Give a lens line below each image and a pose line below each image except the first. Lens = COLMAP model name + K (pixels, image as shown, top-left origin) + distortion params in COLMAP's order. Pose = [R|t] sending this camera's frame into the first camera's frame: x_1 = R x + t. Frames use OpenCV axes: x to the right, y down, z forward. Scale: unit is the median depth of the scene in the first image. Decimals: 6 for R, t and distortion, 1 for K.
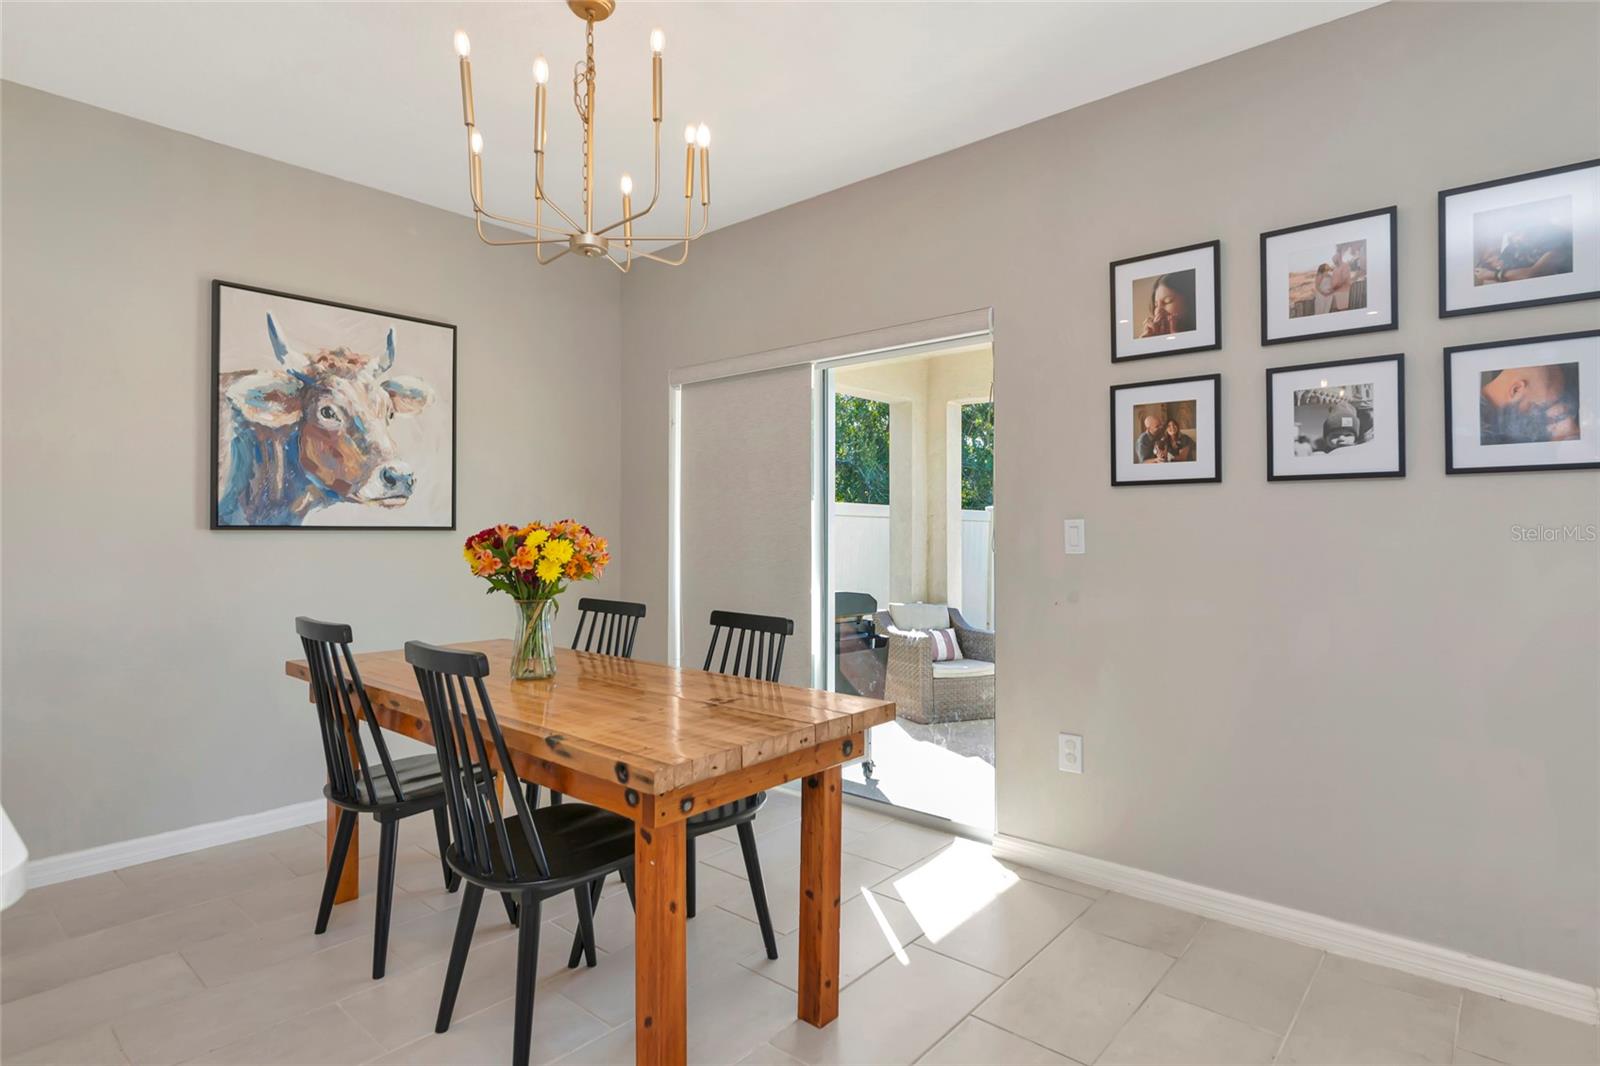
lens RADIAL K [[845.1, 0, 794.0], [0, 845.1, 525.7], [0, 0, 1]] dist [-0.015542, 0.000927]
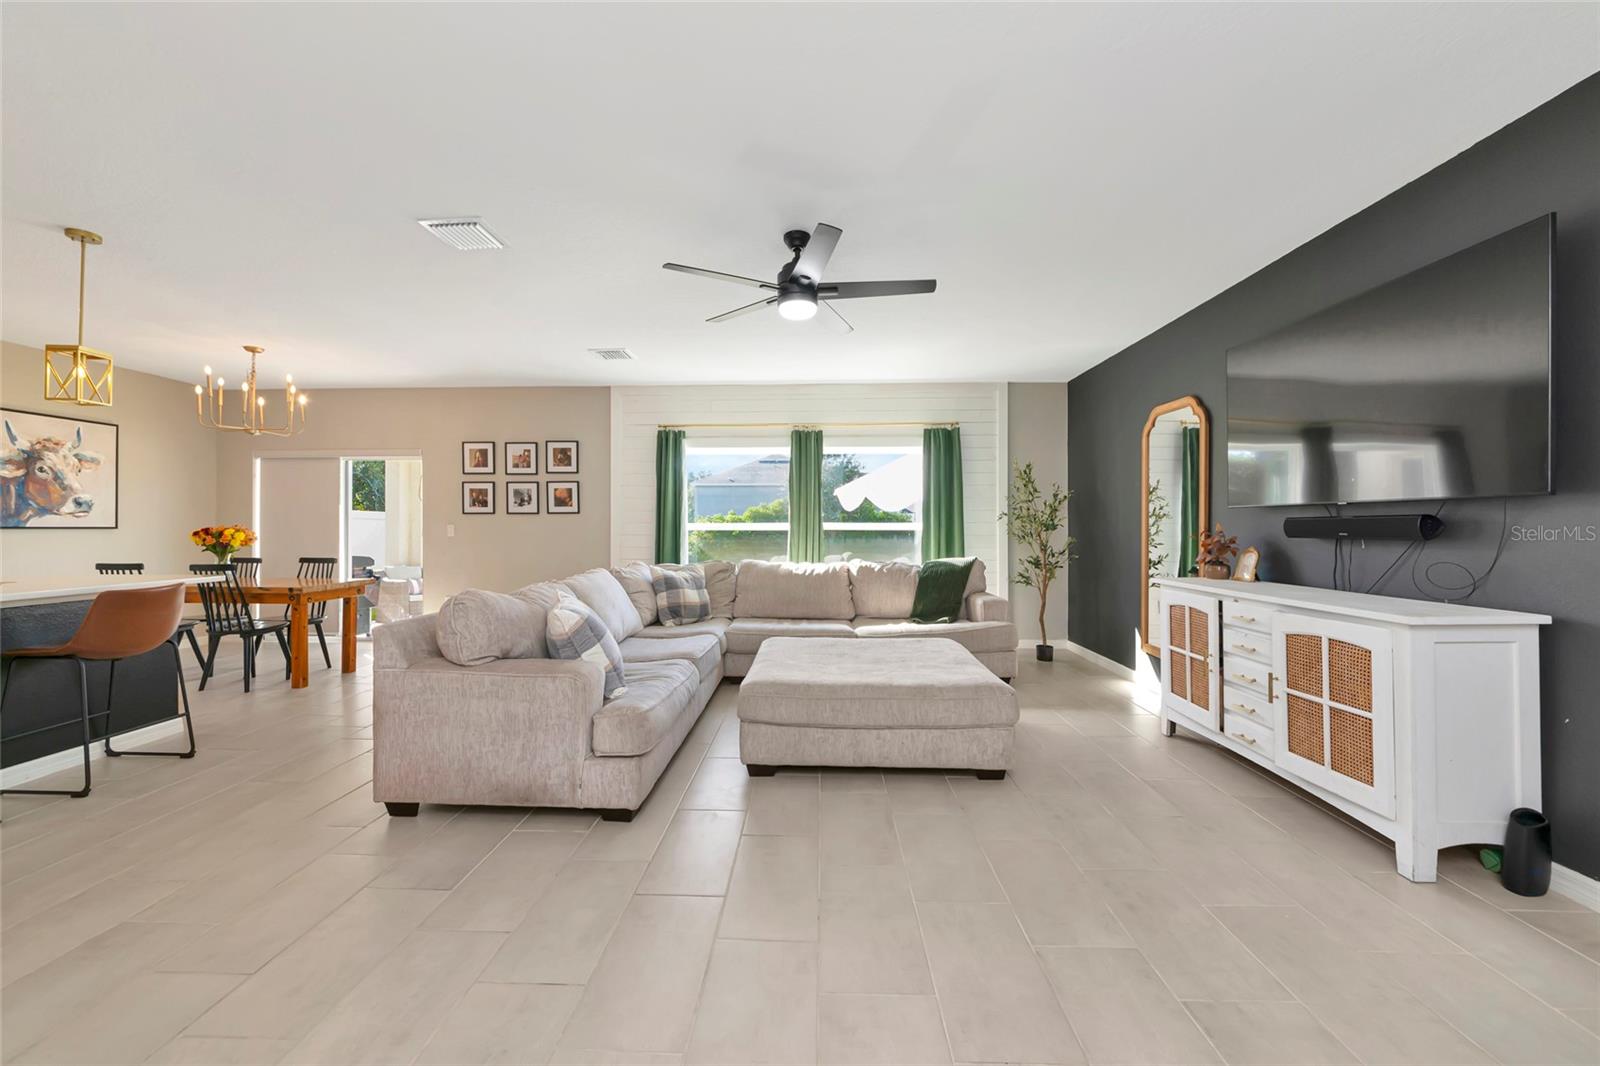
lens RADIAL K [[615.5, 0, 792.1], [0, 615.5, 524.7], [0, 0, 1]] dist [-0.006557, 0.000299]
pose [[0.776254, 0.000830, 0.630420, -0.109950], [-0.002942, 0.999993, 0.002306, -0.017193], [-0.630414, -0.003645, 0.776251, -1.572645]]
